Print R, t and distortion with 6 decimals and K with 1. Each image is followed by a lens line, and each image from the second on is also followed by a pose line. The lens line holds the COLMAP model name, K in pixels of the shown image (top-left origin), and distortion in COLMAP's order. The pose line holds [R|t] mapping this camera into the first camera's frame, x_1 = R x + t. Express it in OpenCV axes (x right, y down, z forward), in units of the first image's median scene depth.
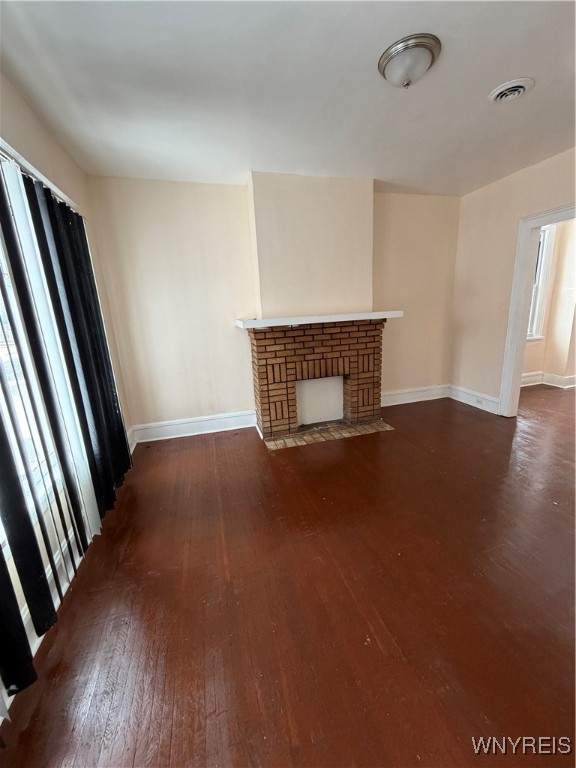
lens RADIAL K [[304.9, 0, 288.1], [0, 304.9, 382.3], [0, 0, 1]] dist [0.002101, -0.000055]
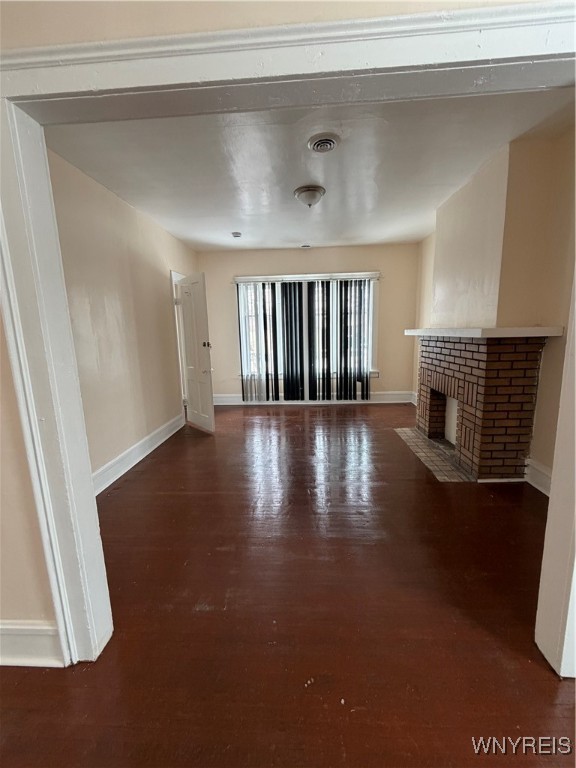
lens RADIAL K [[304.9, 0, 285.9], [0, 304.9, 382.8], [0, 0, 1]] dist [0.002101, -0.000055]
pose [[-0.337730, 0.210761, -0.917343, 1.113598], [-0.175954, 0.943290, 0.281502, -0.222442], [0.924650, 0.256482, -0.281493, 0.788226]]
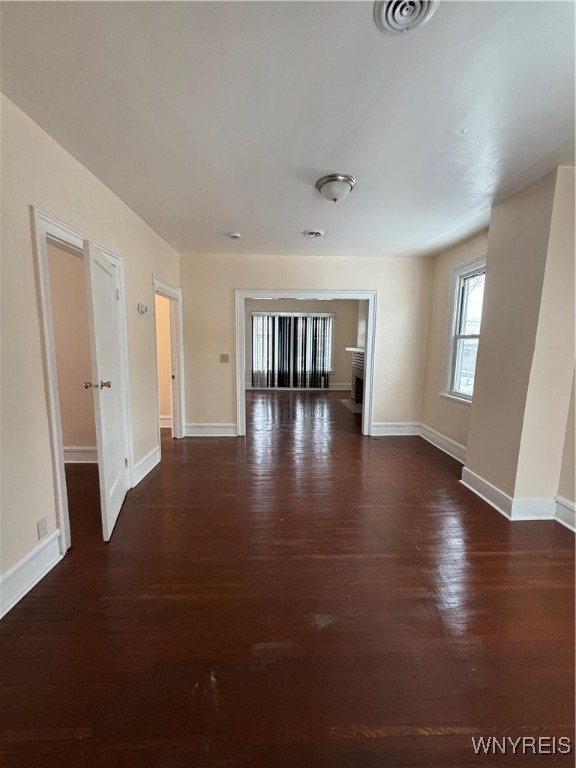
lens RADIAL K [[304.9, 0, 288.8], [0, 304.9, 384.3], [0, 0, 1]] dist [0.002101, -0.000055]
pose [[-0.248118, 0.176489, -0.952517, 2.079986], [-0.224607, 0.945989, 0.233787, -0.334185], [0.942332, 0.271949, -0.195076, 0.938214]]
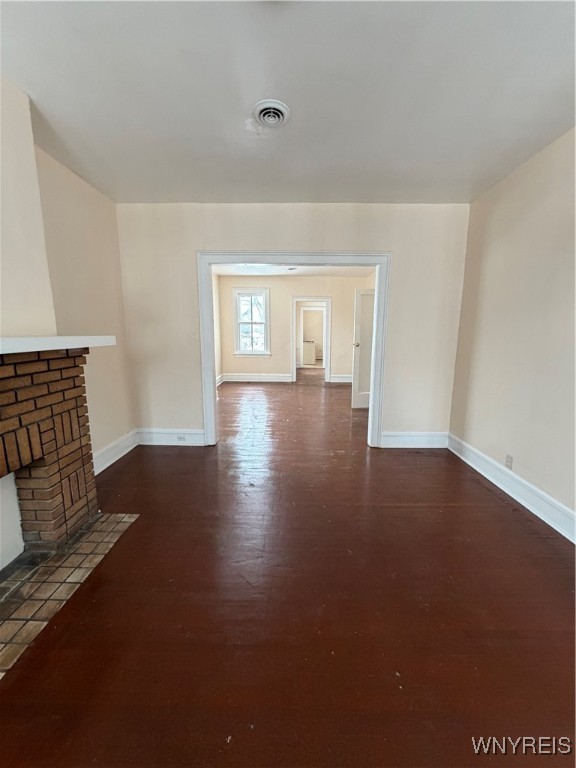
lens RADIAL K [[304.9, 0, 286.4], [0, 304.9, 381.6], [0, 0, 1]] dist [0.002101, -0.000055]
pose [[0.296288, -0.103673, 0.949455, -0.142789], [0.210405, 0.976754, 0.040994, -0.083039], [-0.931635, 0.187624, 0.311214, 0.448601]]
